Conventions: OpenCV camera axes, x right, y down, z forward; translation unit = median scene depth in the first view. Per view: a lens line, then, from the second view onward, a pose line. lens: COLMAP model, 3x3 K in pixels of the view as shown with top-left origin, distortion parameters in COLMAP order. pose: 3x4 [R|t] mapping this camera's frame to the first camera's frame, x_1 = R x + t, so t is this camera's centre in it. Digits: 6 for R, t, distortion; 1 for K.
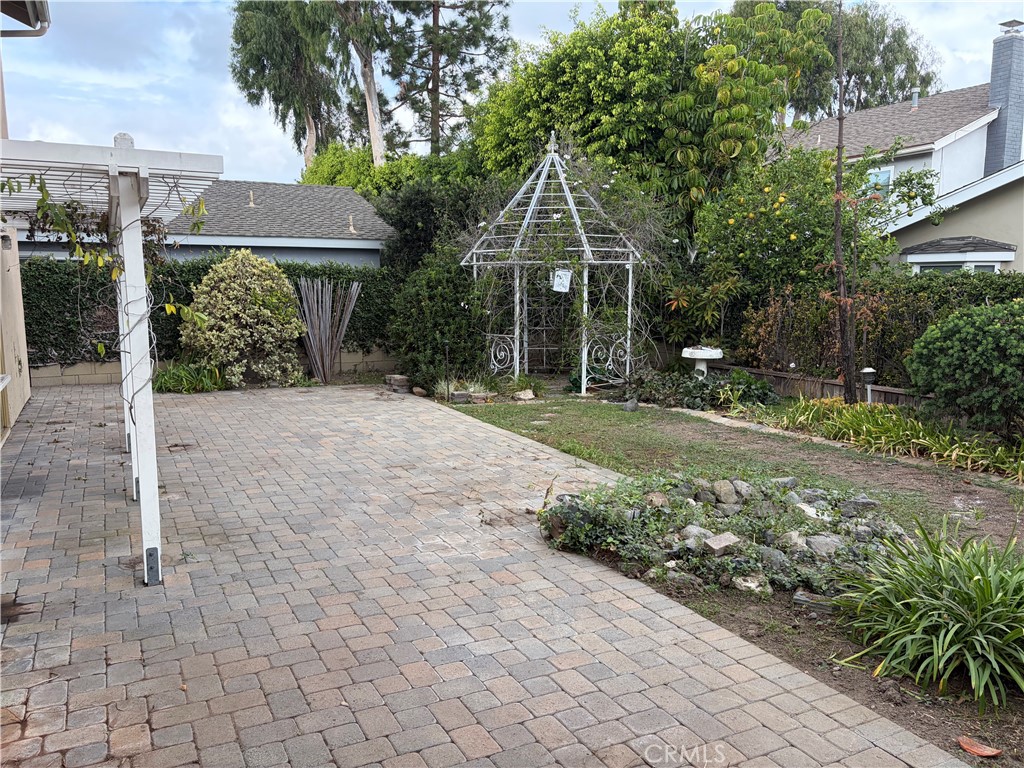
lens RADIAL K [[774.0, 0, 510.1], [0, 774.0, 382.5], [0, 0, 1]] dist [-0.002362, -0.000781]
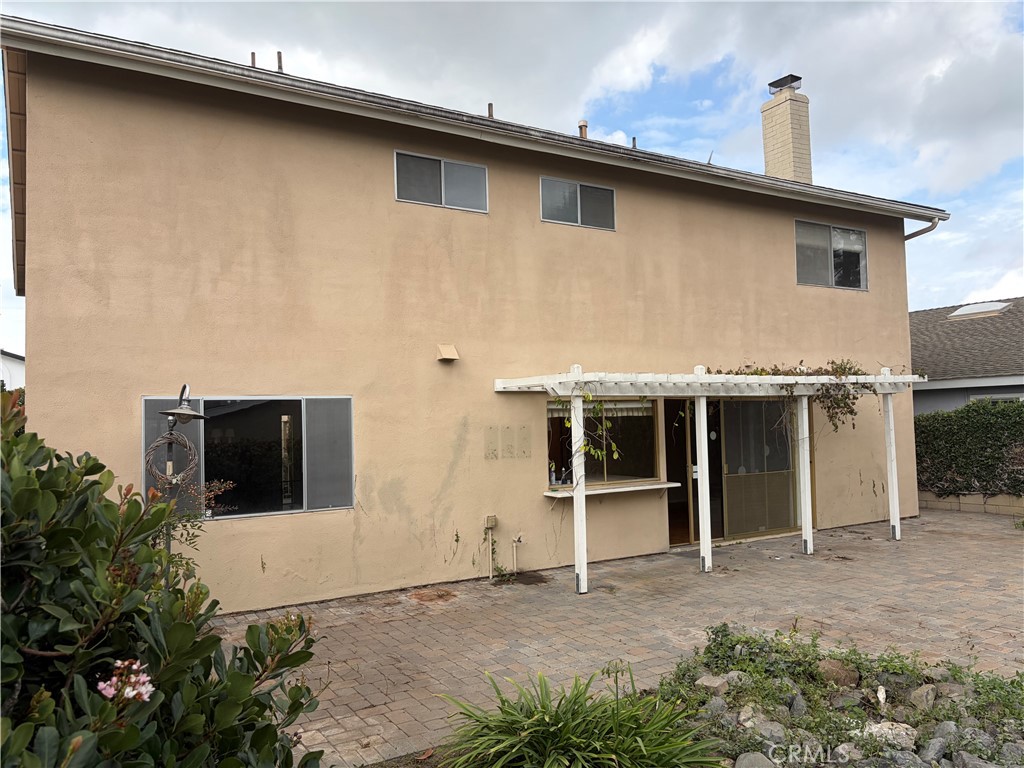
lens RADIAL K [[774.0, 0, 510.6], [0, 774.0, 383.7], [0, 0, 1]] dist [-0.002362, -0.000781]
pose [[0.080736, -0.044848, -0.995726, 1.347418], [-0.117069, 0.991646, -0.054157, -0.114111], [0.989837, 0.120941, 0.074812, 0.615190]]
